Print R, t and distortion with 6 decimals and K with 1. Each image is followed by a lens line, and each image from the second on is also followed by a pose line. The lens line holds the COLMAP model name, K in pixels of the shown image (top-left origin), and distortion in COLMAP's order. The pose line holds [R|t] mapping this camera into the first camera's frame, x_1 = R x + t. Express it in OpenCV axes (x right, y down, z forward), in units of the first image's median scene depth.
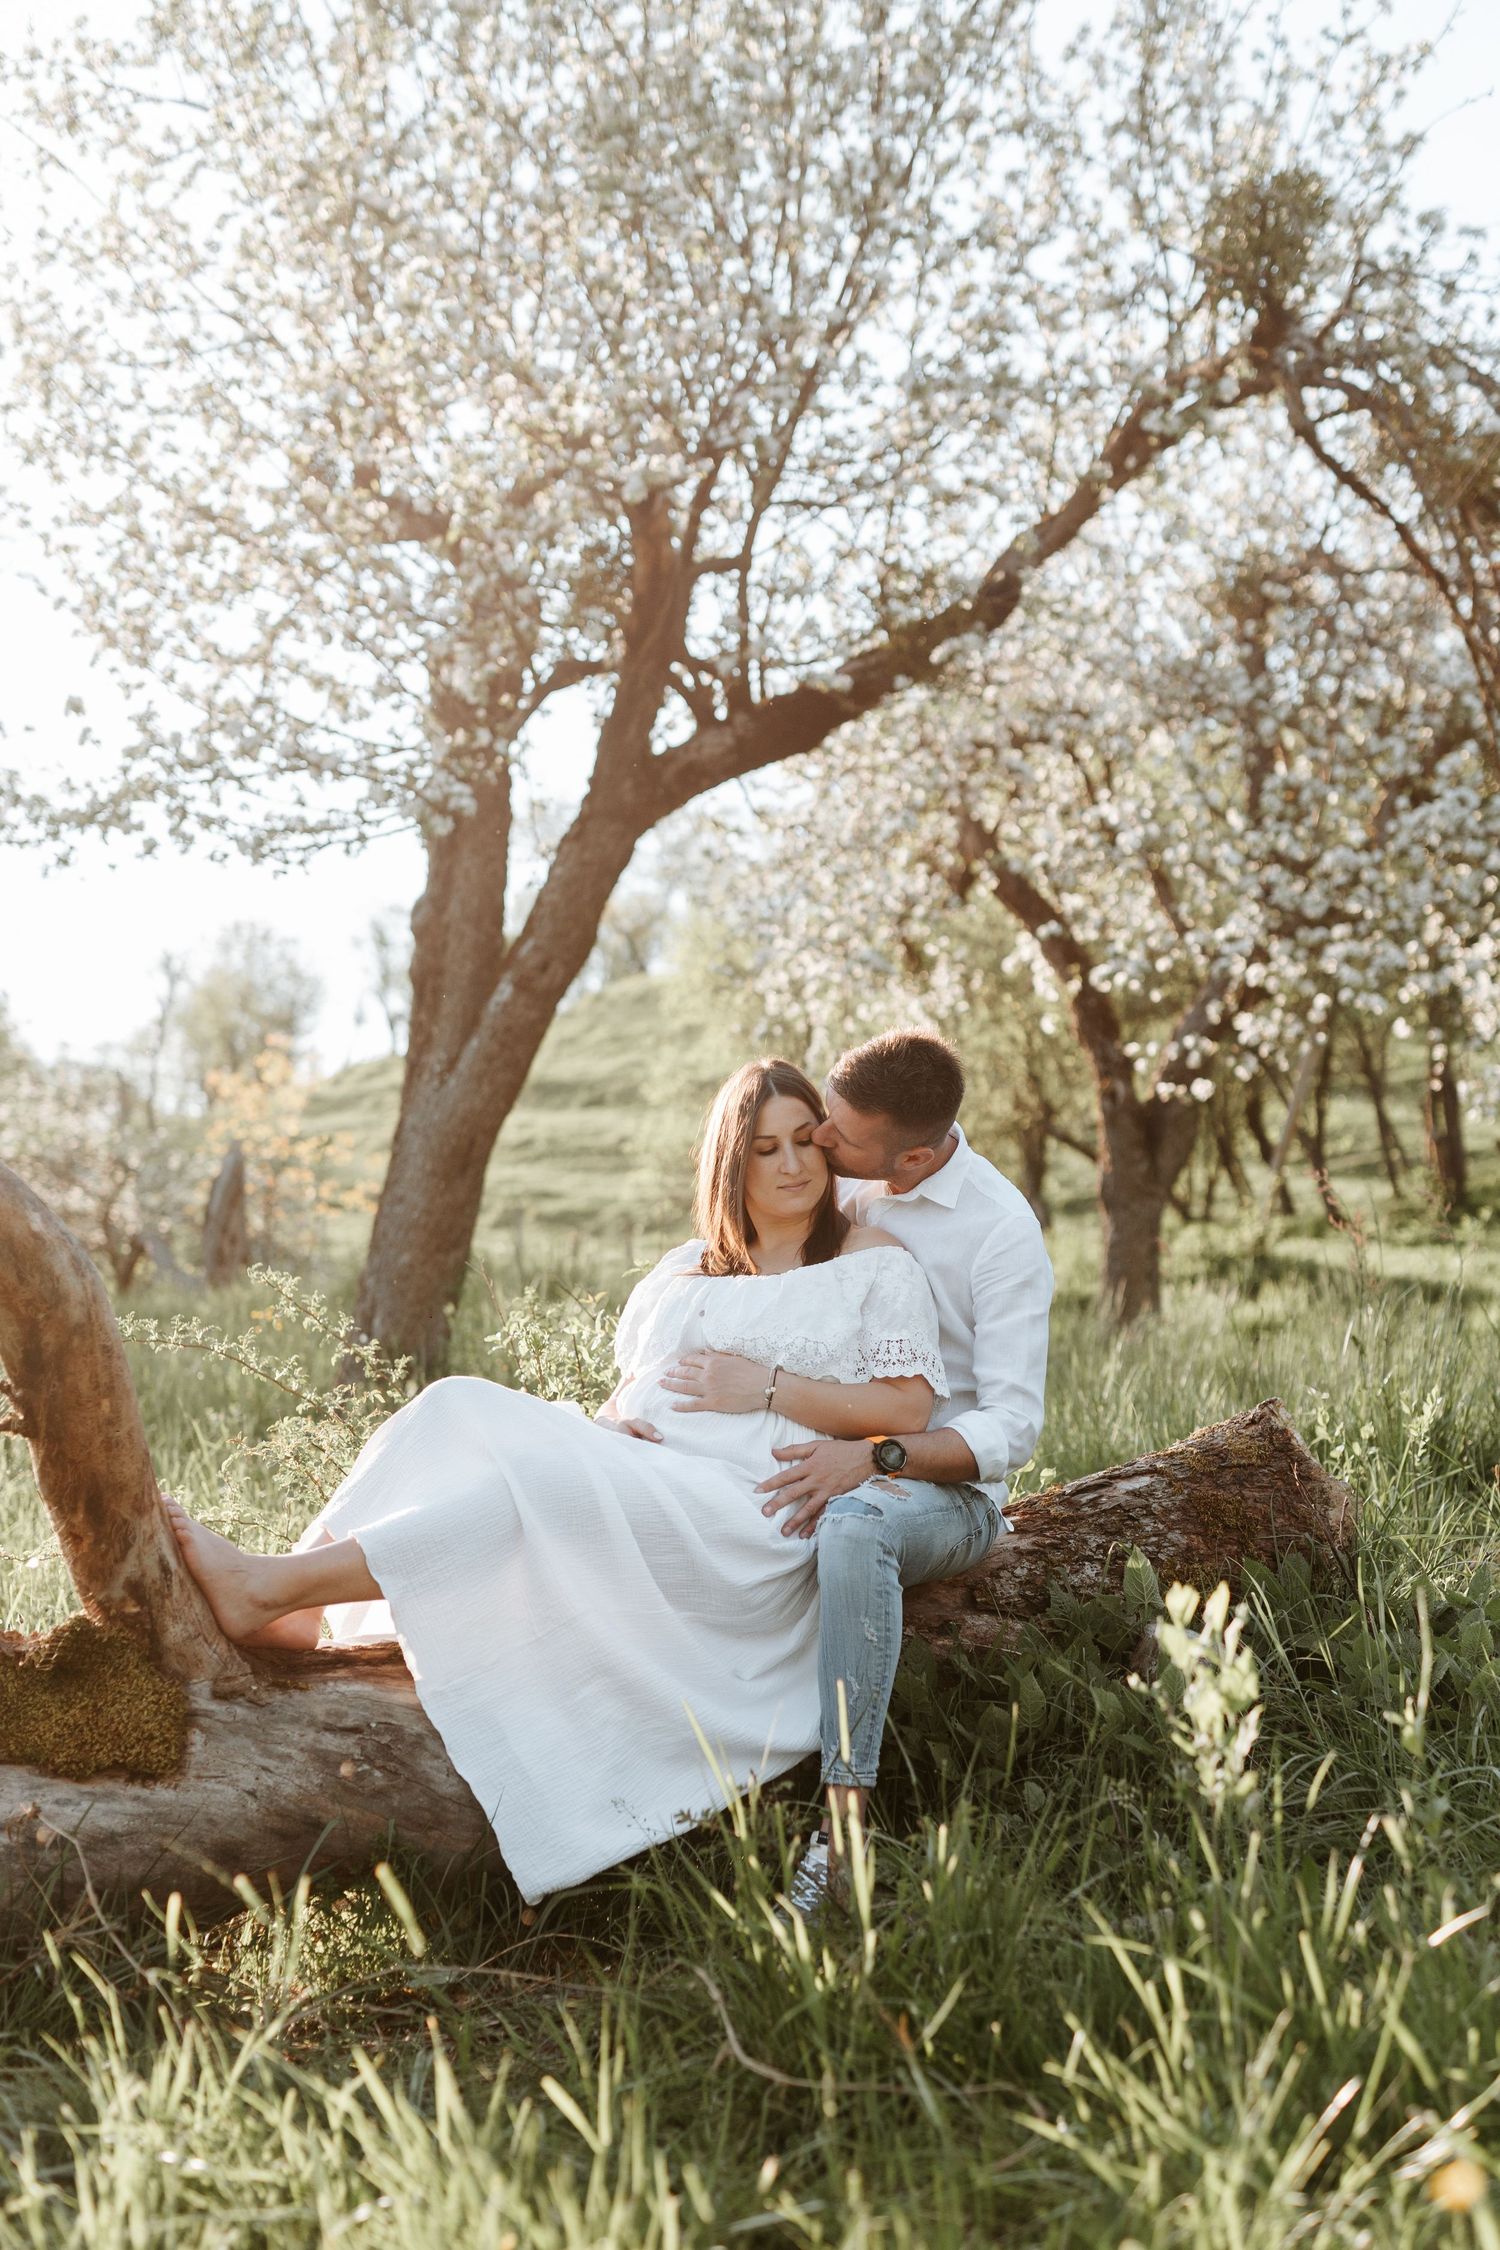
lens RADIAL K [[3384.2, 0, 750.0], [0, 3384.2, 1125.0], [0, 0, 1]] dist [0.003940, -0.053298]
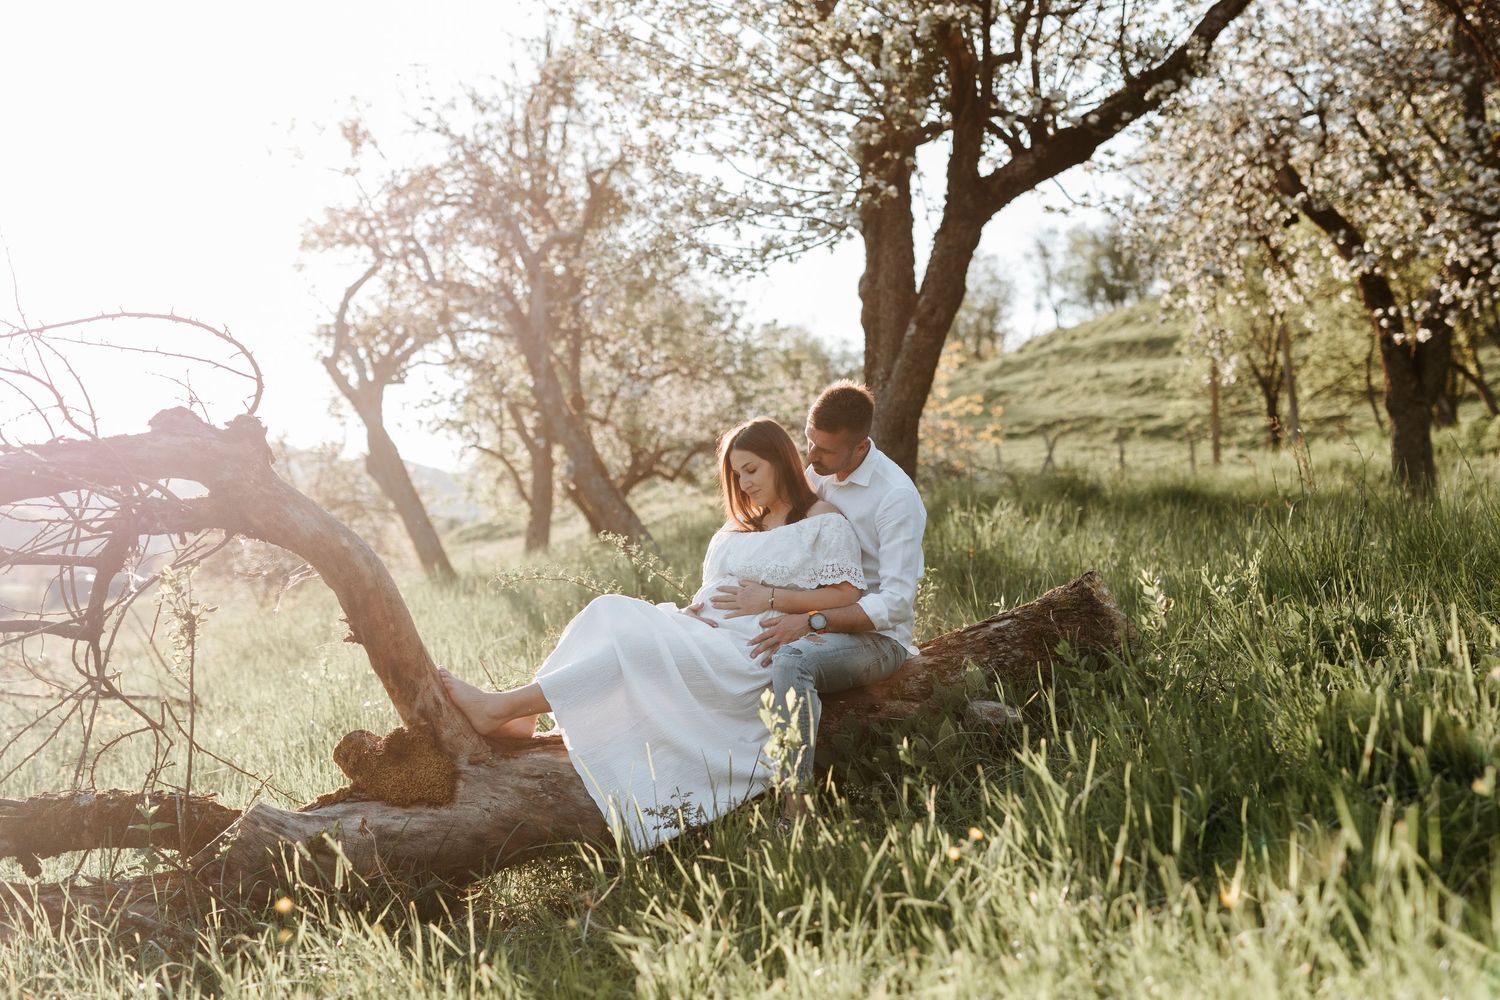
lens RADIAL K [[2256.2, 0, 750.0], [0, 2256.2, 500.0], [0, 0, 1]] dist [0.003940, -0.053298]
pose [[0.964006, -0.077579, -0.254312, 0.314675], [0.091453, 0.994873, 0.043178, -0.027850], [0.249659, -0.064881, 0.966158, -0.224950]]
